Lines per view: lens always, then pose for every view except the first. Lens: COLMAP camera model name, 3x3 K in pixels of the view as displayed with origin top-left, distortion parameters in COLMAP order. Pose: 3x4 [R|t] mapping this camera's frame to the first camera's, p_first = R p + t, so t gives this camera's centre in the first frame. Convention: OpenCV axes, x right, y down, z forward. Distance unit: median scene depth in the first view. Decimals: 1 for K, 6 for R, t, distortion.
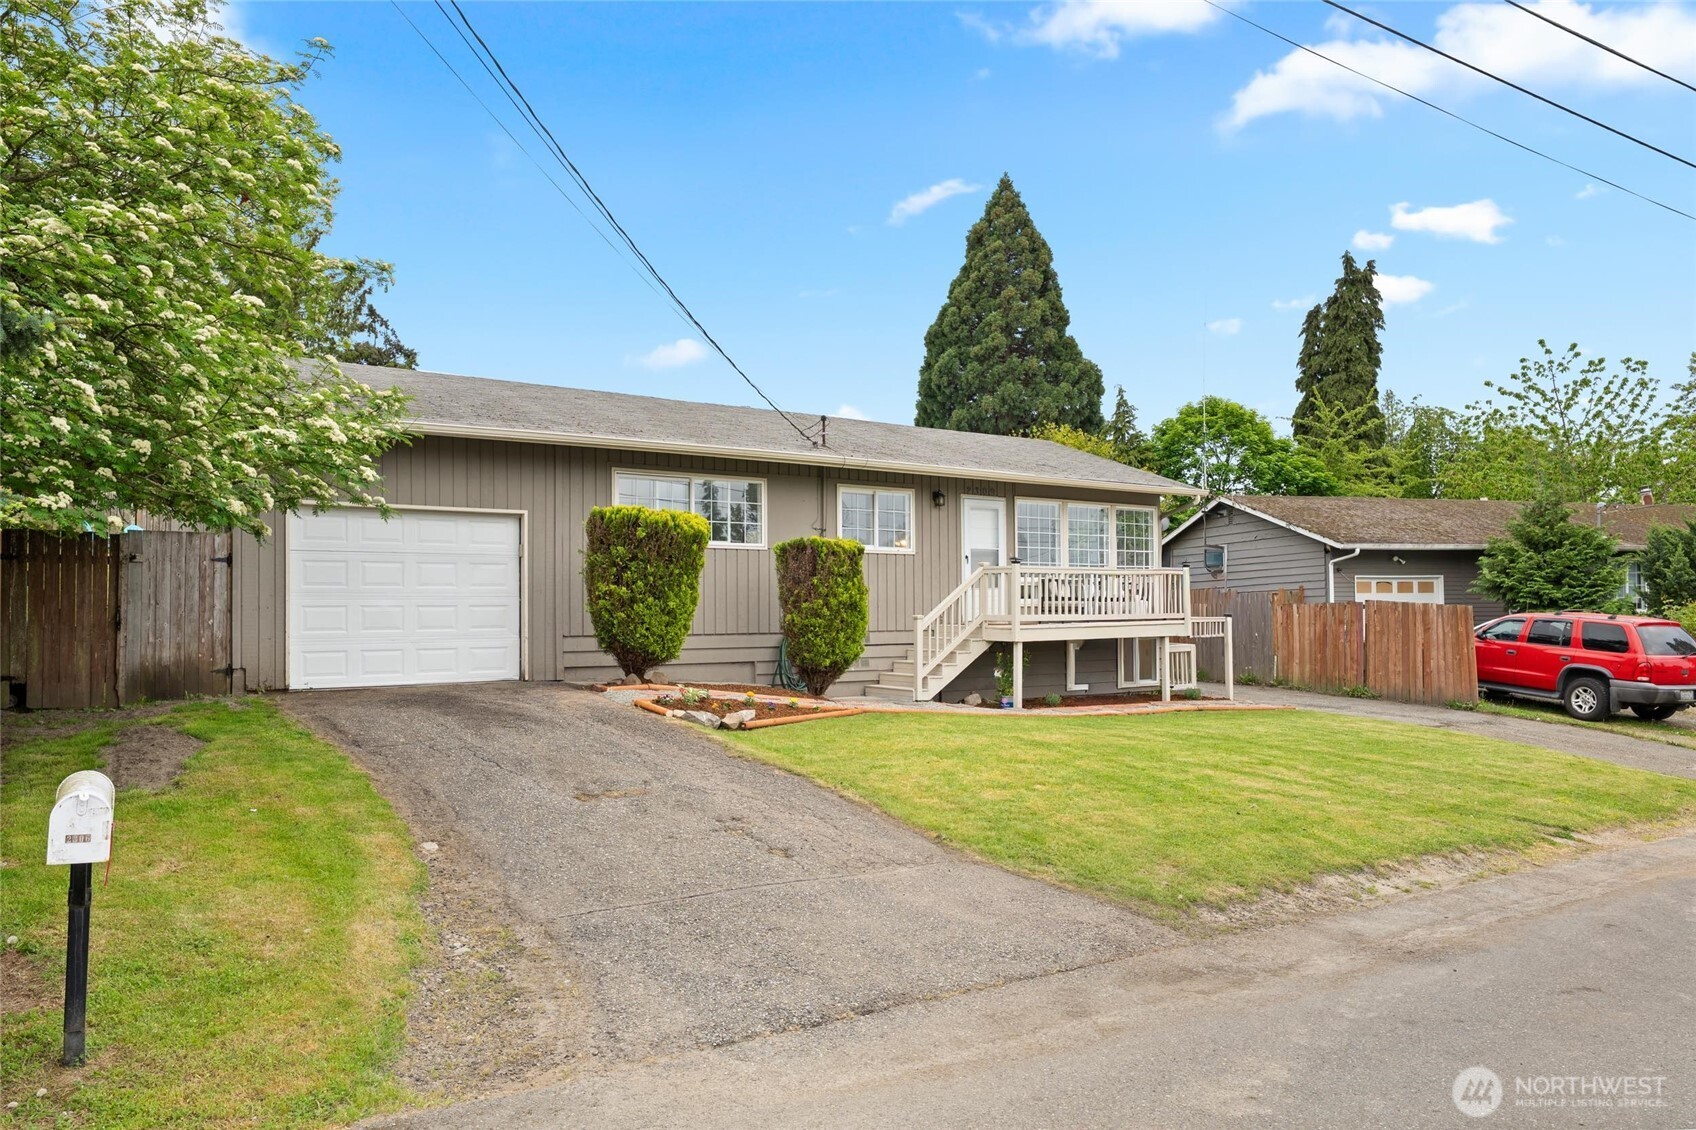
lens RADIAL K [[1183.9, 0, 828.8], [0, 1183.9, 621.7], [0, 0, 1]] dist [-0.006389, -0.000834]
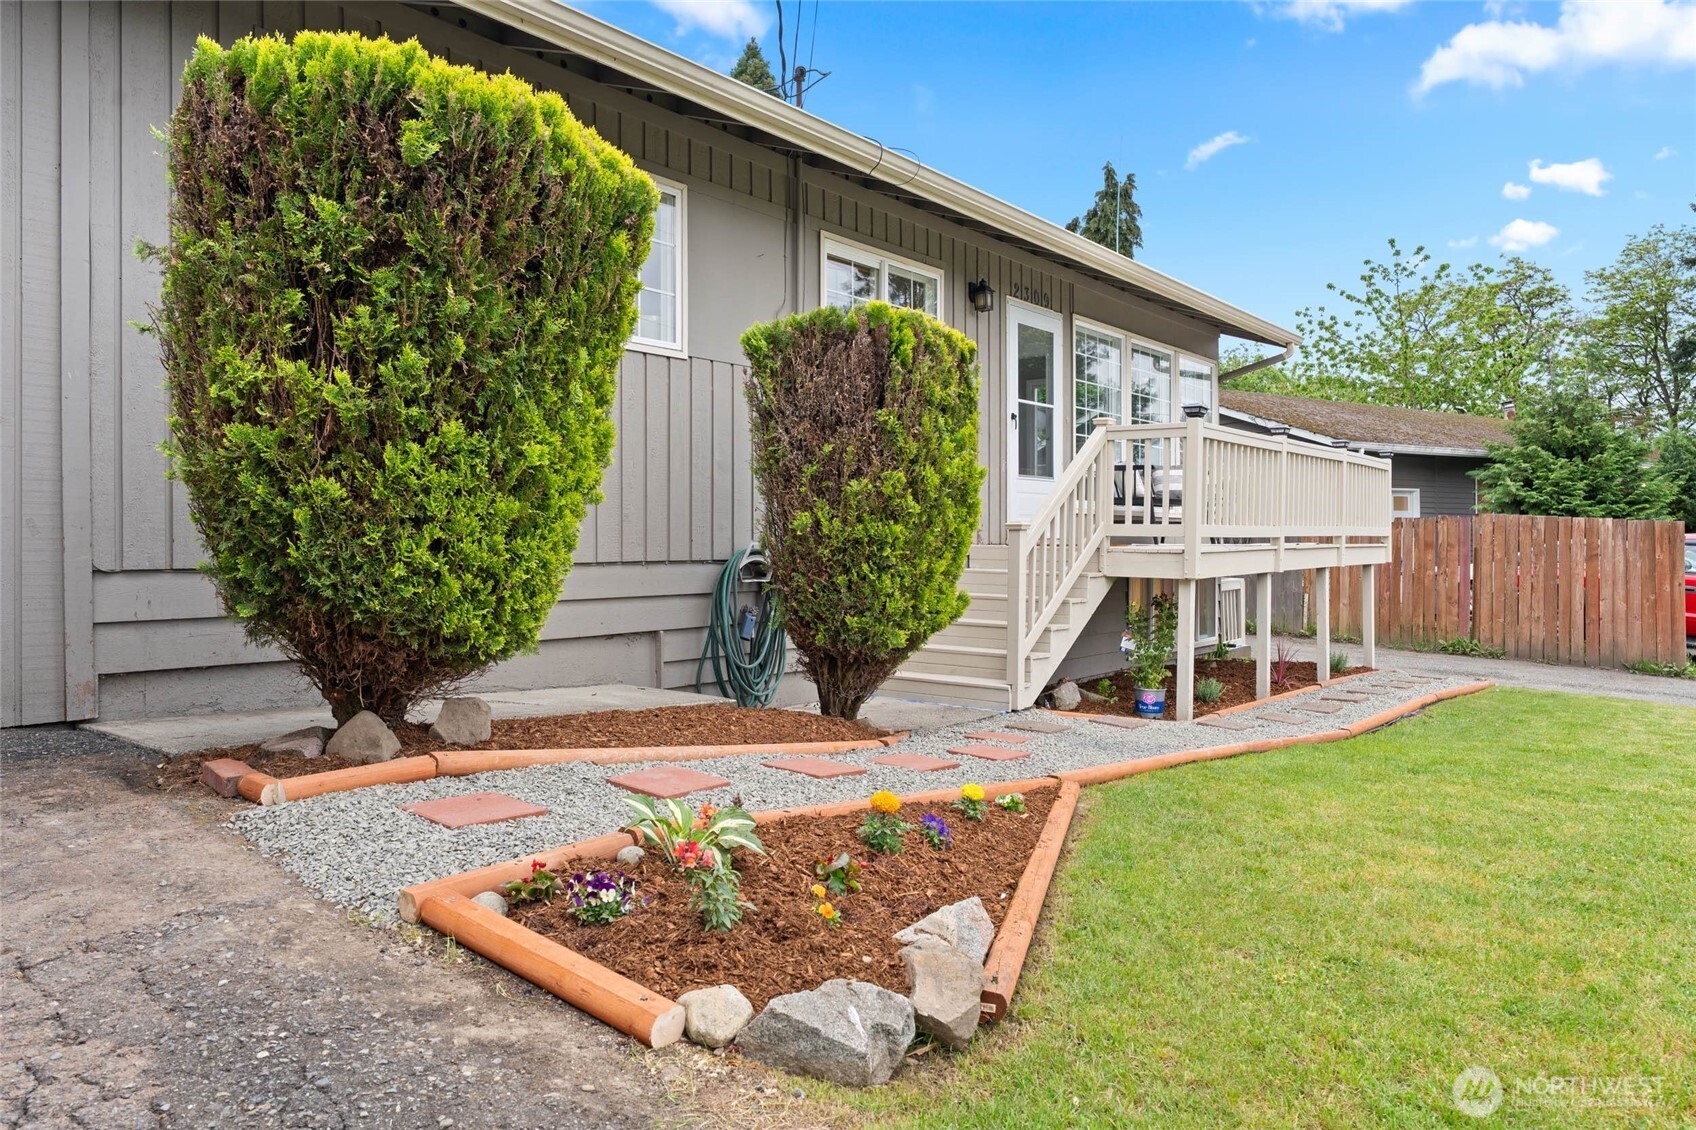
lens RADIAL K [[1143.2, 0, 856.2], [0, 1143.2, 559.4], [0, 0, 1]] dist [-0.000065, -0.000354]
pose [[0.954603, 0.001921, 0.297876, -0.114977], [-0.004791, 0.999949, 0.008905, 0.005364], [-0.297843, -0.009928, 0.954563, 0.604375]]
